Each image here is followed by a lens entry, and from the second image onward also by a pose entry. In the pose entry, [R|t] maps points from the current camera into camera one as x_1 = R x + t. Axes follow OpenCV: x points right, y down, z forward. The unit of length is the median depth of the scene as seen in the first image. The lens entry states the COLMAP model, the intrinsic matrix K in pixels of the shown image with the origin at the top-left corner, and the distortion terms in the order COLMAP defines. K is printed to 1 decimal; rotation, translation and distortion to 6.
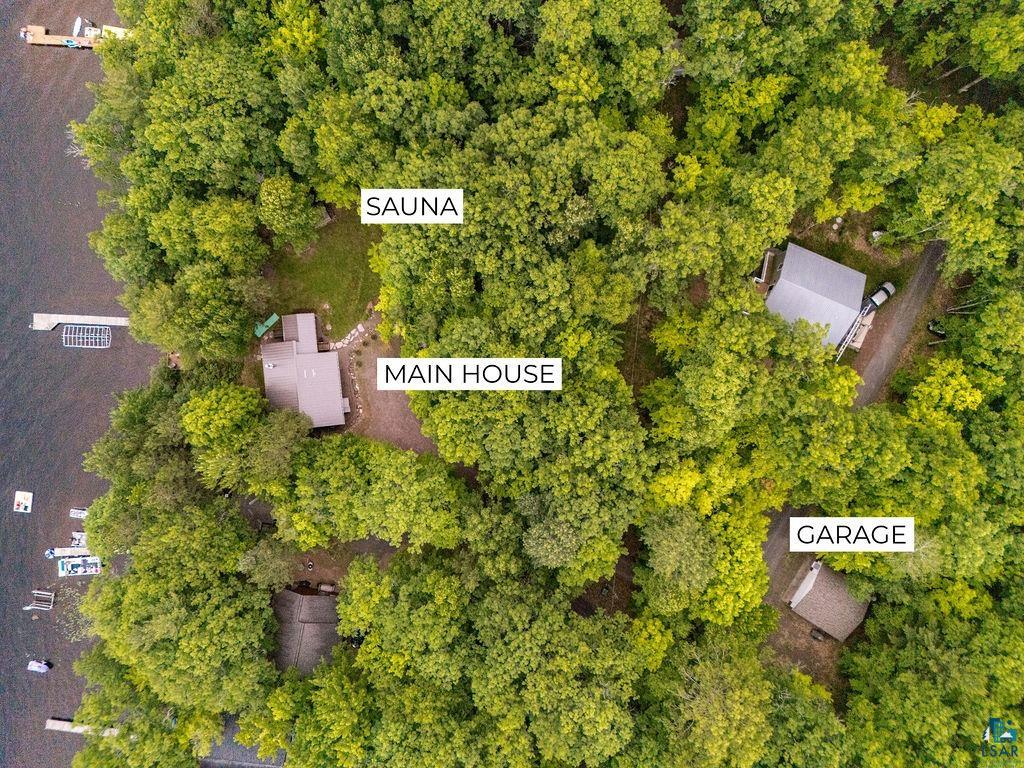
lens RADIAL K [[711.1, 0, 512.8], [0, 711.1, 387.5], [0, 0, 1]] dist [0.013671, -0.007184]
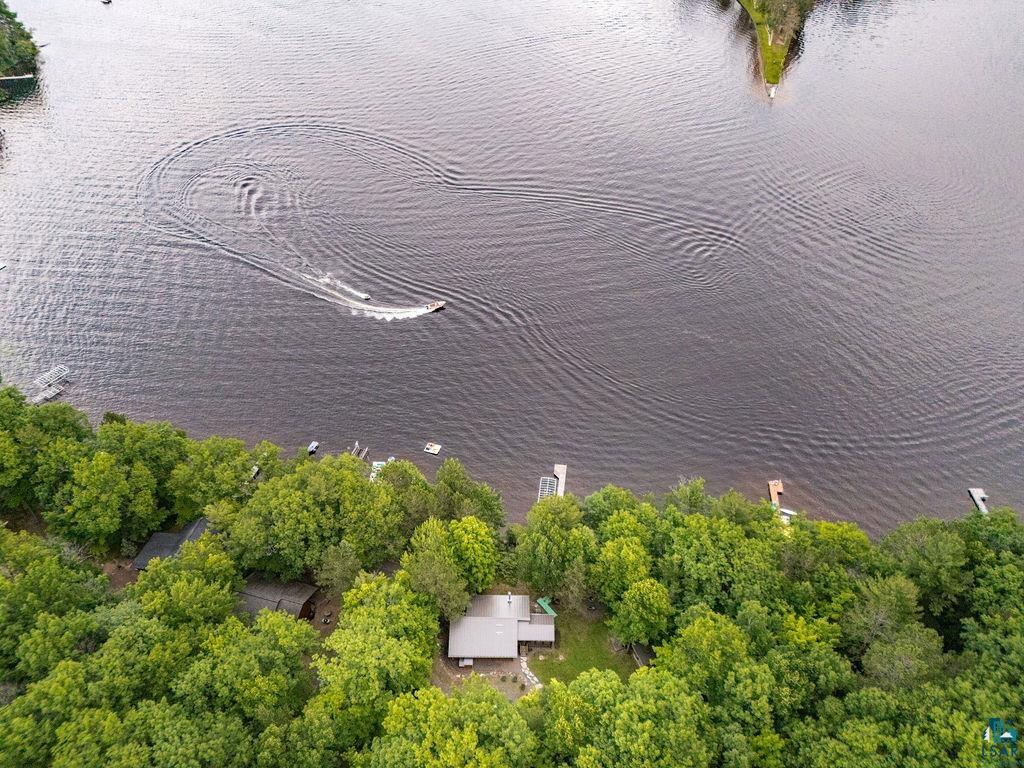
lens RADIAL K [[711.1, 0, 514.2], [0, 711.1, 384.0], [0, 0, 1]] dist [0.013671, -0.007184]
pose [[-0.097823, 0.650485, -0.753193, 0.324941], [-0.994711, -0.087715, 0.053436, -0.075628], [-0.031307, 0.754437, 0.655625, -0.004339]]
